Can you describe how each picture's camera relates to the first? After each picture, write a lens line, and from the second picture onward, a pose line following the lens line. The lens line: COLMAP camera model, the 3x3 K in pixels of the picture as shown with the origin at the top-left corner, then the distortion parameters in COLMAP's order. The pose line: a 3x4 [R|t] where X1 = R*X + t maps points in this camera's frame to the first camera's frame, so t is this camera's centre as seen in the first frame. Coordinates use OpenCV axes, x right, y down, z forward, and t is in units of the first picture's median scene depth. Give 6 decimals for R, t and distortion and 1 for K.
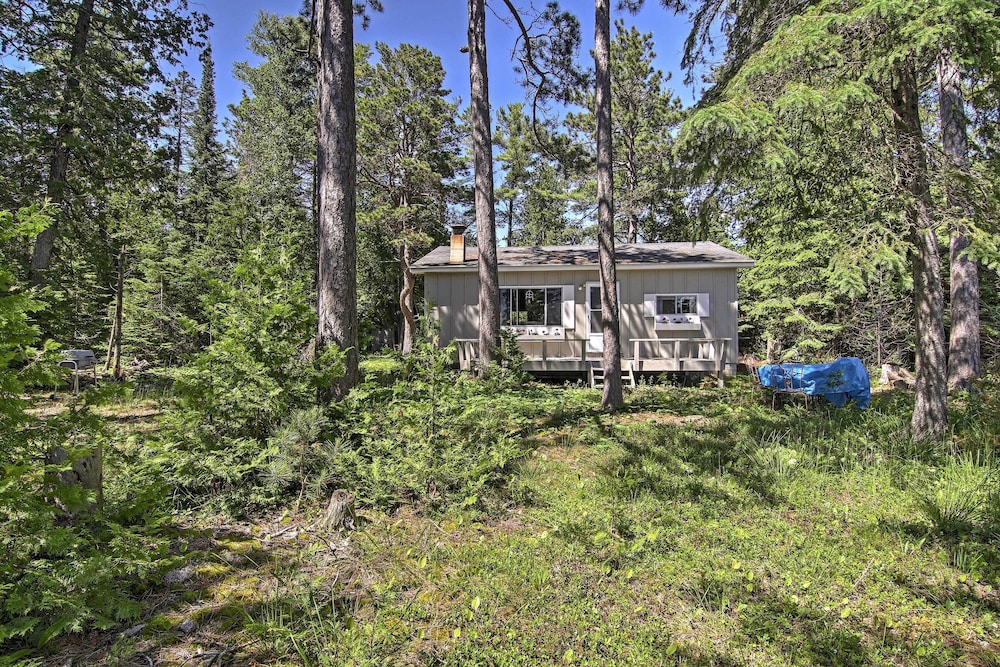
lens RADIAL K [[534.4, 0, 500.0], [0, 534.4, 333.5], [0, 0, 1]] dist [-0.007308, -0.001684]
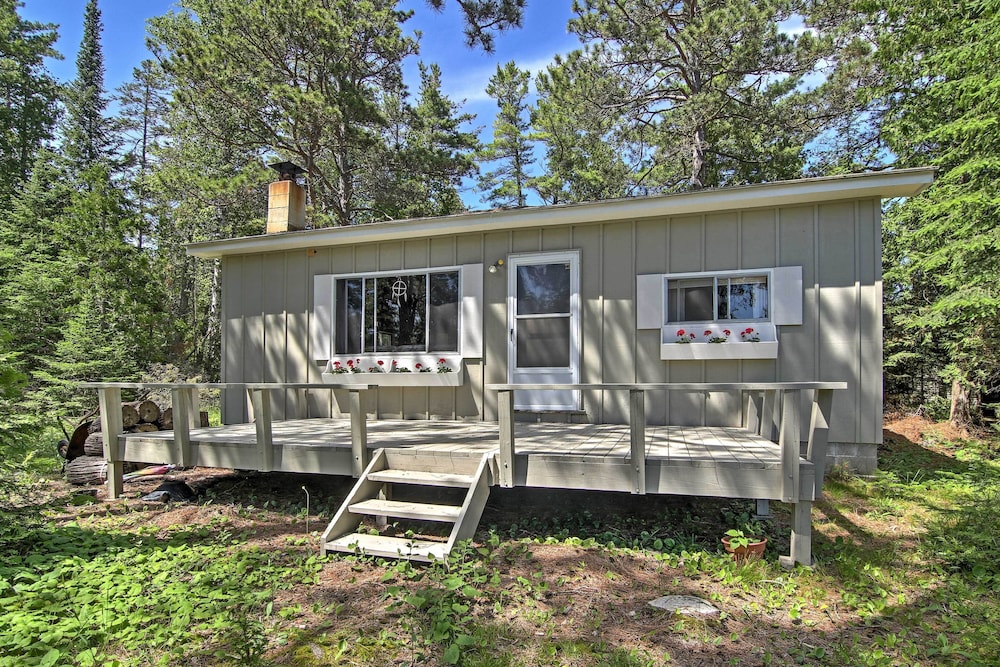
lens RADIAL K [[512.0, 0, 502.0], [0, 512.0, 377.6], [0, 0, 1]] dist [0.015584, 0.000468]
pose [[0.976451, 0.004425, -0.215692, 0.250520], [-0.001194, 0.999885, 0.015105, 0.001654], [0.215734, -0.014492, 0.976345, 0.566770]]
